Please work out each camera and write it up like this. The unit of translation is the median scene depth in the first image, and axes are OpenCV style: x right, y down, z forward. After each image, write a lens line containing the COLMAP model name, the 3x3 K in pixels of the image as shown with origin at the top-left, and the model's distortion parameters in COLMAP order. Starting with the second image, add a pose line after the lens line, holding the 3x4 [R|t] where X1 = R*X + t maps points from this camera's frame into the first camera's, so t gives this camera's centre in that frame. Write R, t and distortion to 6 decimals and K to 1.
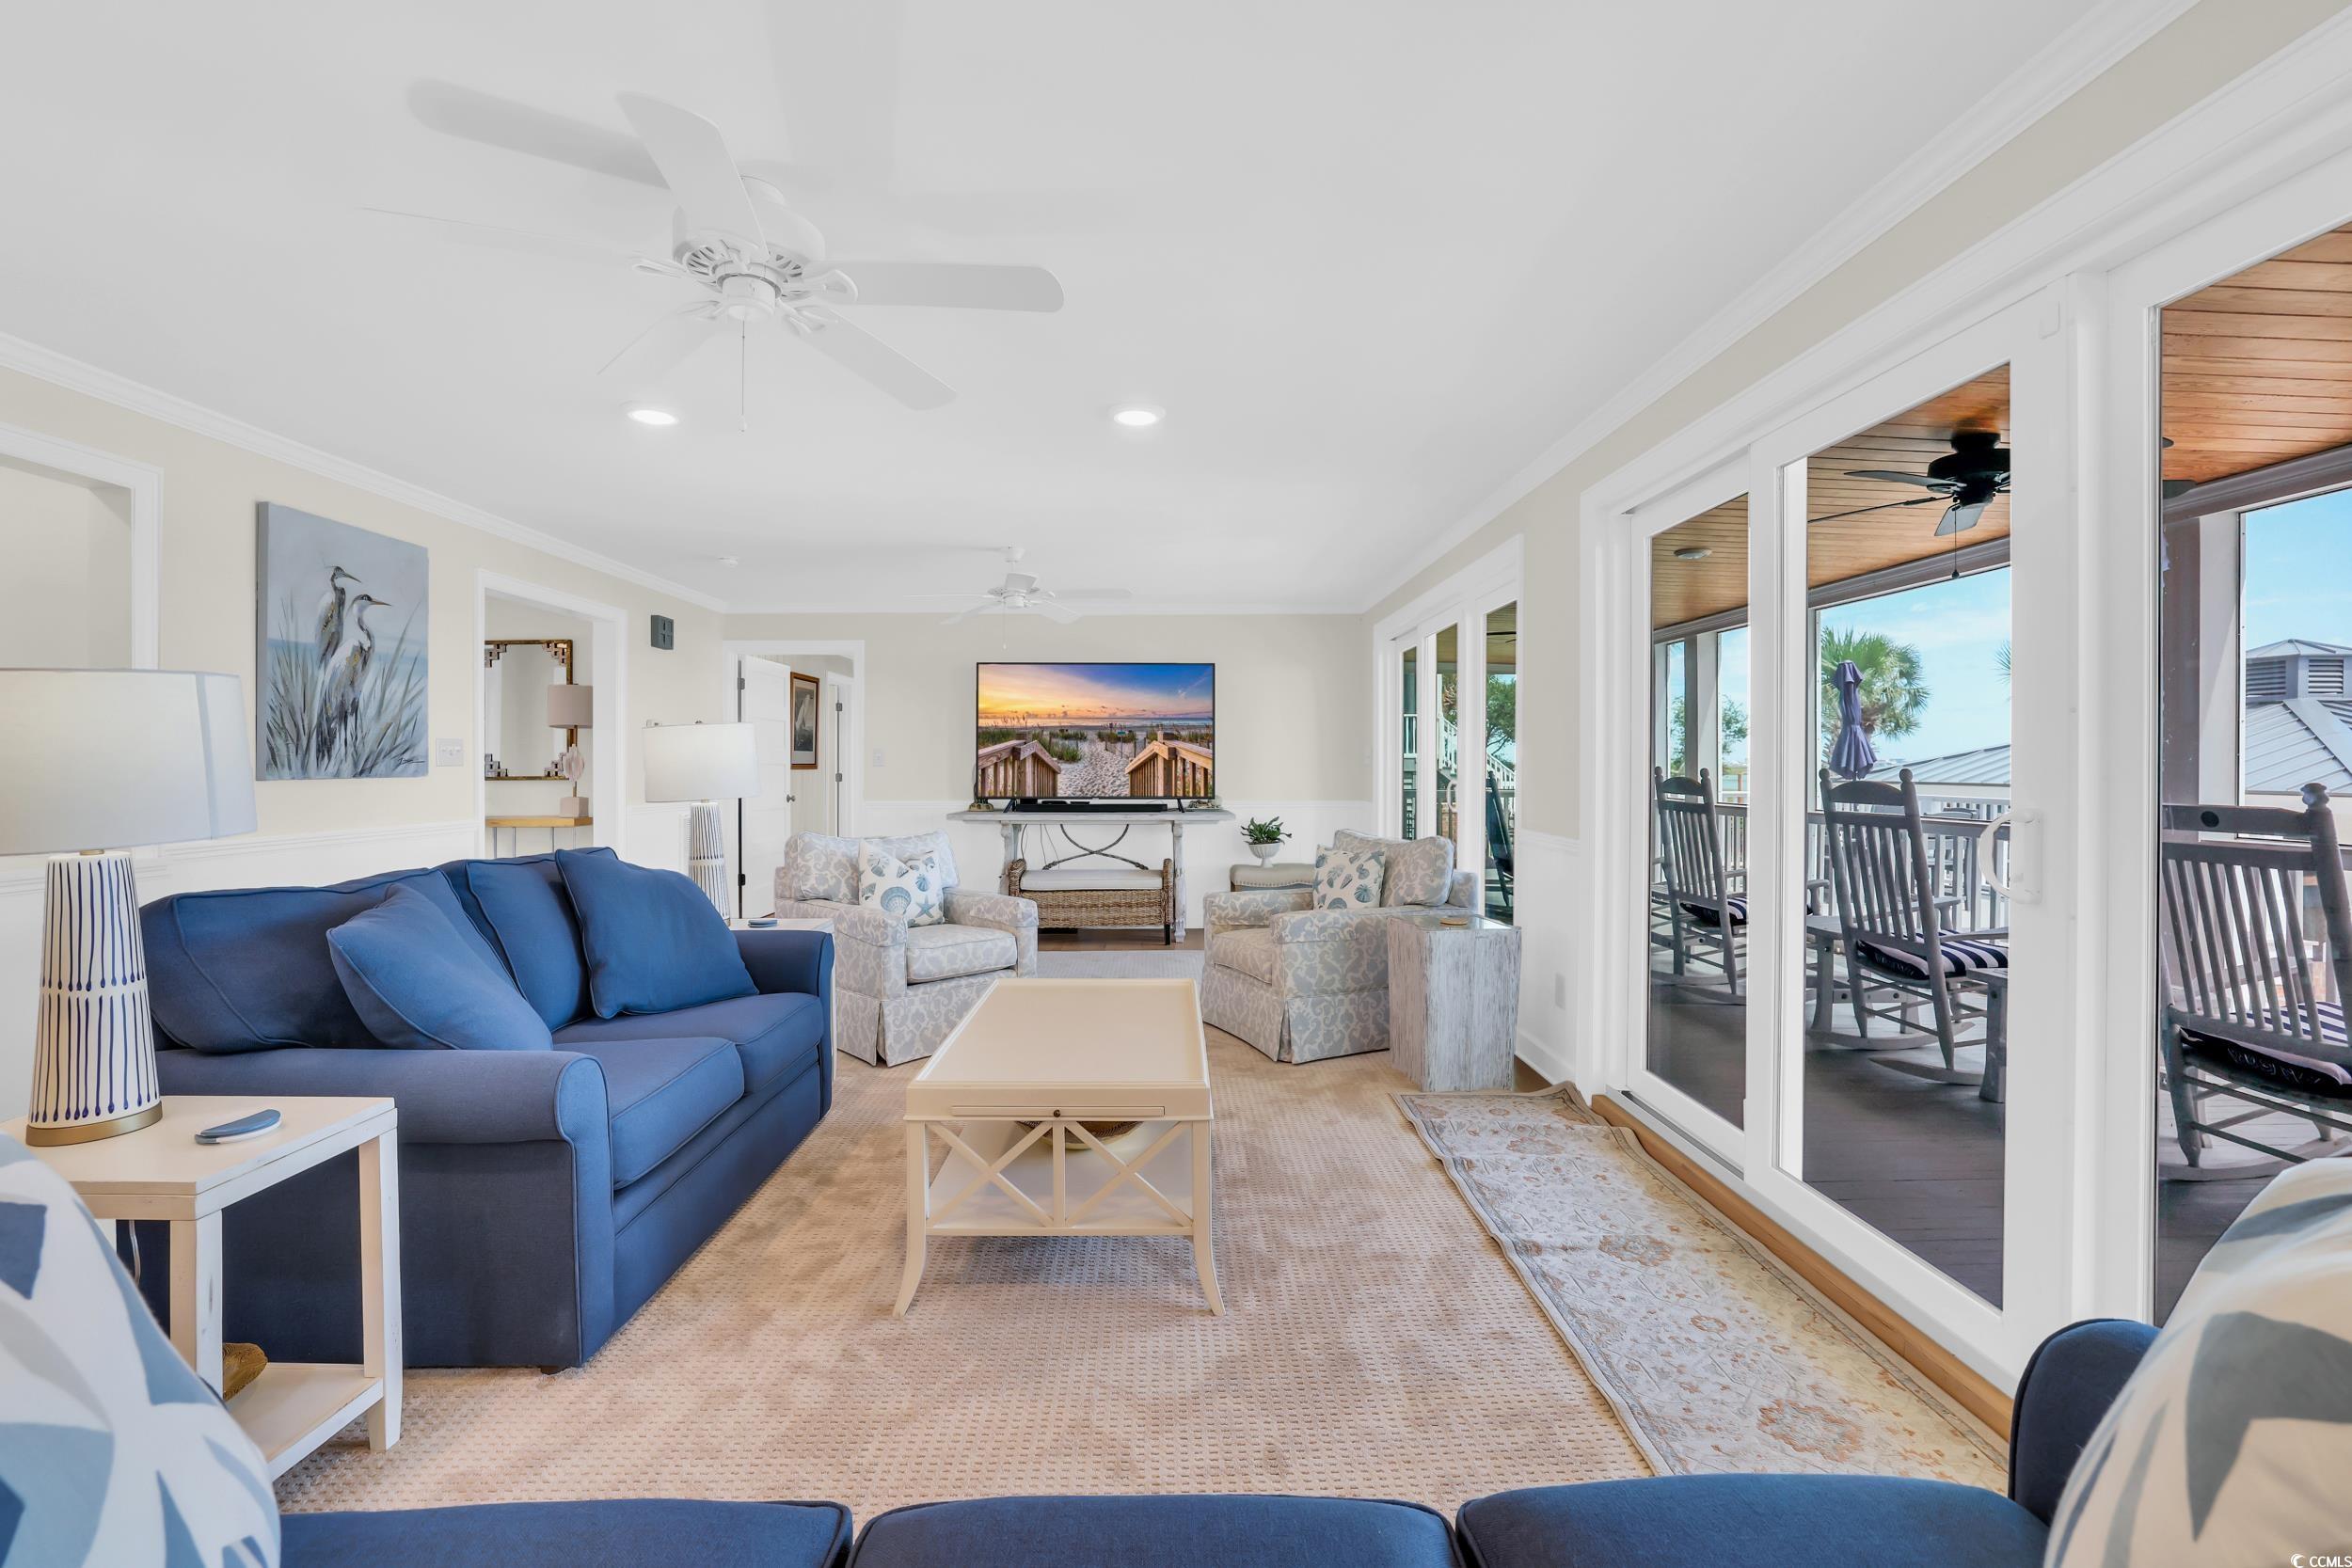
lens RADIAL K [[1046.5, 0, 1176.0], [0, 1046.5, 784.0], [0, 0, 1]] dist [-0.001301, -0.000098]
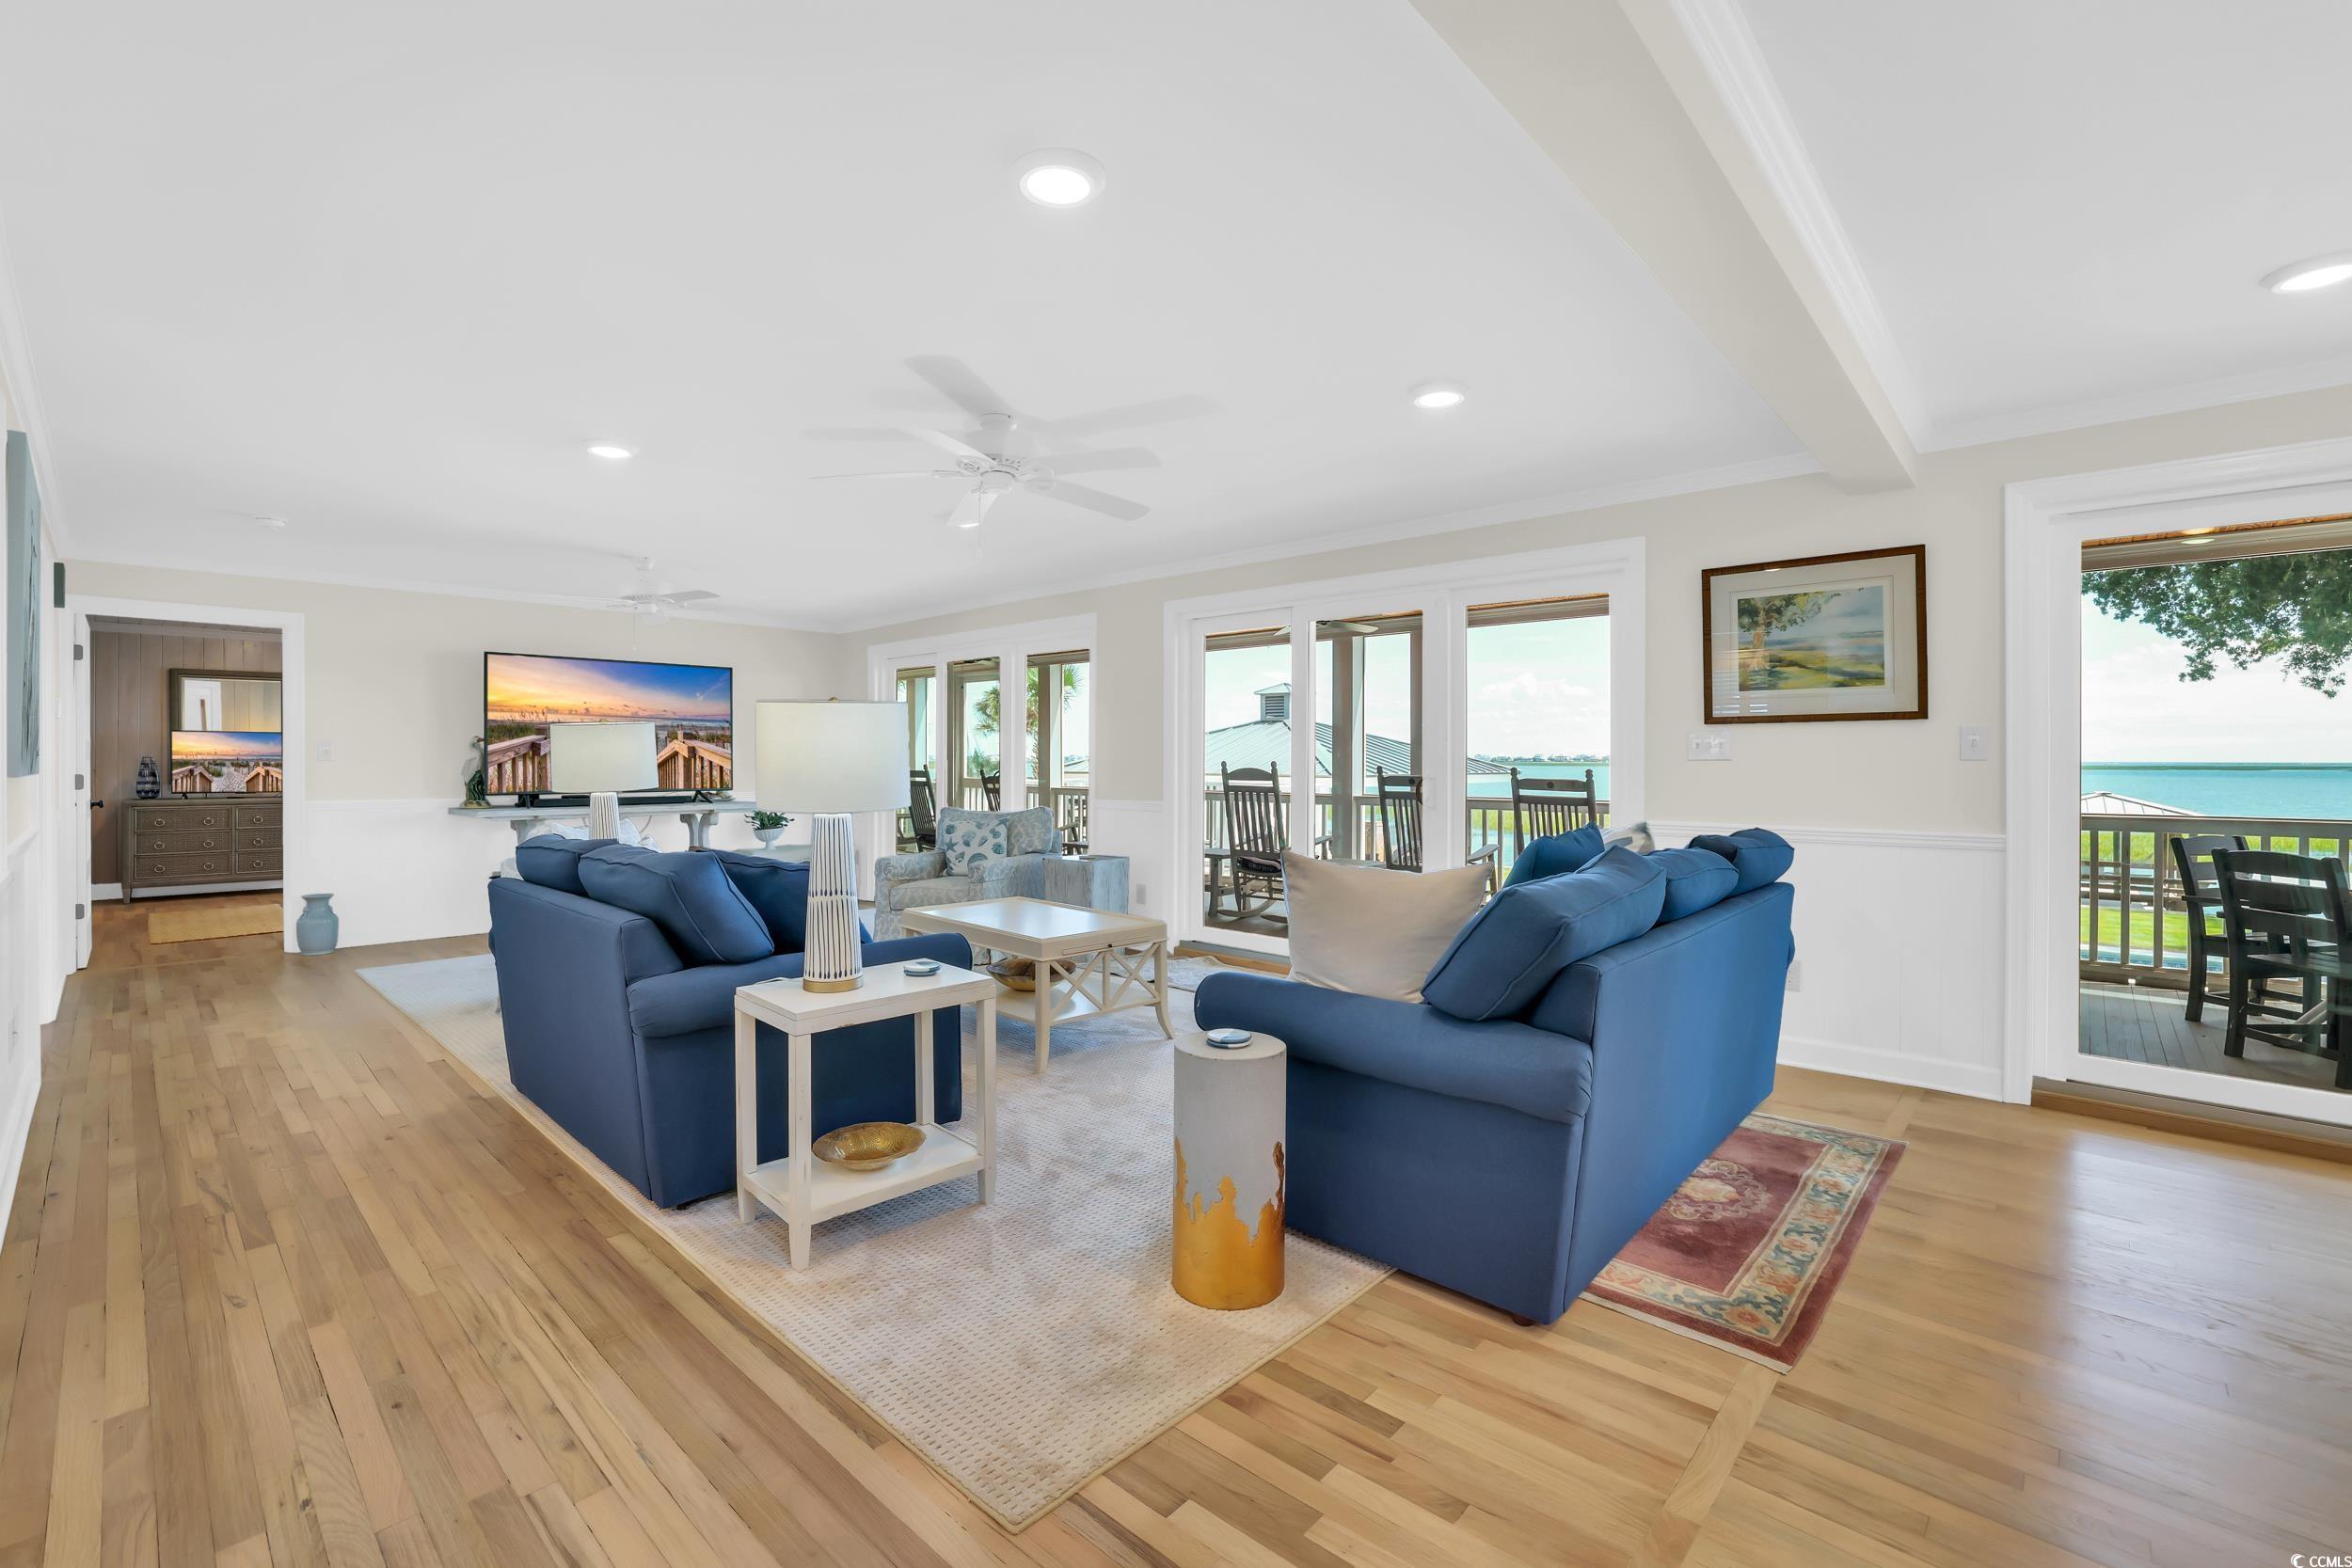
lens RADIAL K [[1002.7, 0, 1176.0], [0, 1002.7, 784.0], [0, 0, 1]] dist [-0.000284, -0.000006]
pose [[0.700069, -0.004146, 0.714064, -0.400887], [0.014121, 0.999868, -0.008038, 0.019877], [-0.713936, 0.015711, 0.700035, -0.087130]]
